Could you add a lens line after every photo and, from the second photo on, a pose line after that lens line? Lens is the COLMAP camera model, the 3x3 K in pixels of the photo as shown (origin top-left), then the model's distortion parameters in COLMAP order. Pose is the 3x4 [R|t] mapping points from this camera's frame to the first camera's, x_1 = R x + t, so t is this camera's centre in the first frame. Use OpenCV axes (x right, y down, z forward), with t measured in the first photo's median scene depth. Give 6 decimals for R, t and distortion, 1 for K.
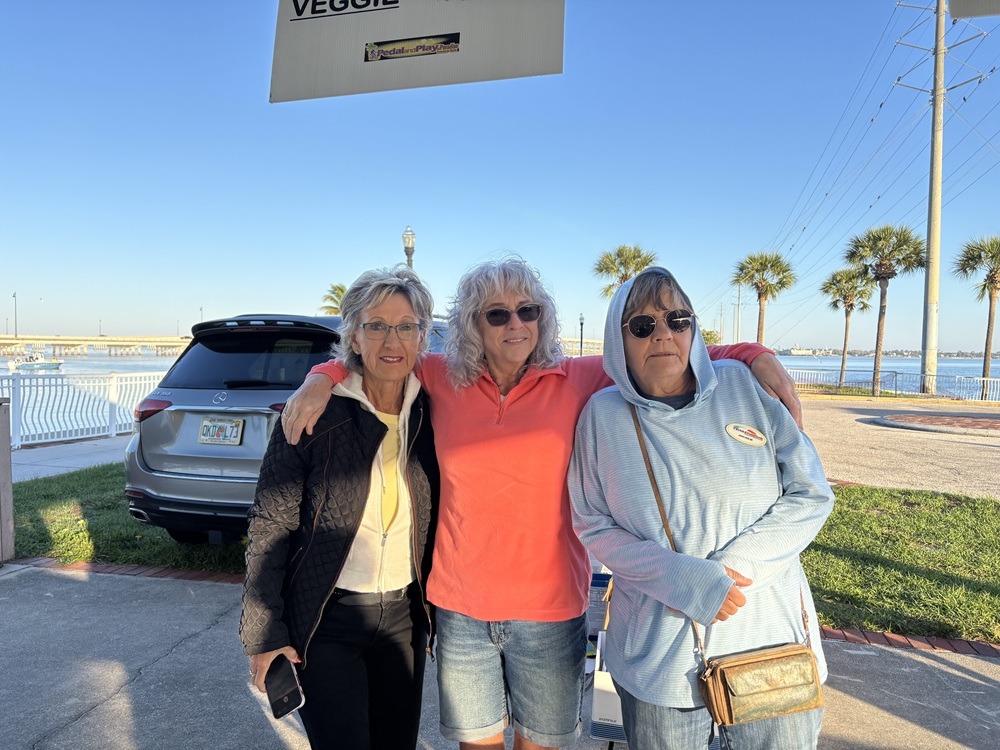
lens RADIAL K [[756.5, 0, 498.8], [0, 756.5, 388.1], [0, 0, 1]] dist [0.064568, -0.054858]
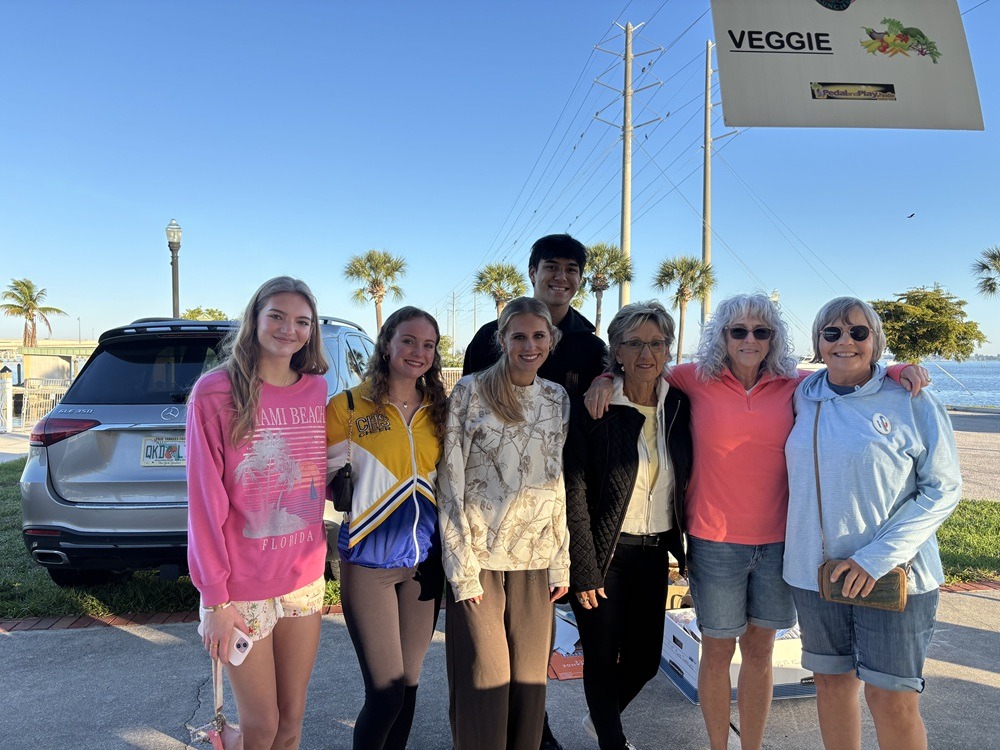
lens RADIAL K [[750.8, 0, 498.4], [0, 750.8, 391.5], [0, 0, 1]] dist [0.126120, -0.171031]
pose [[0.933601, -0.025780, 0.357386, -0.271363], [0.025876, 0.999655, 0.004515, -0.005478], [-0.357379, 0.005033, 0.933946, 0.034391]]
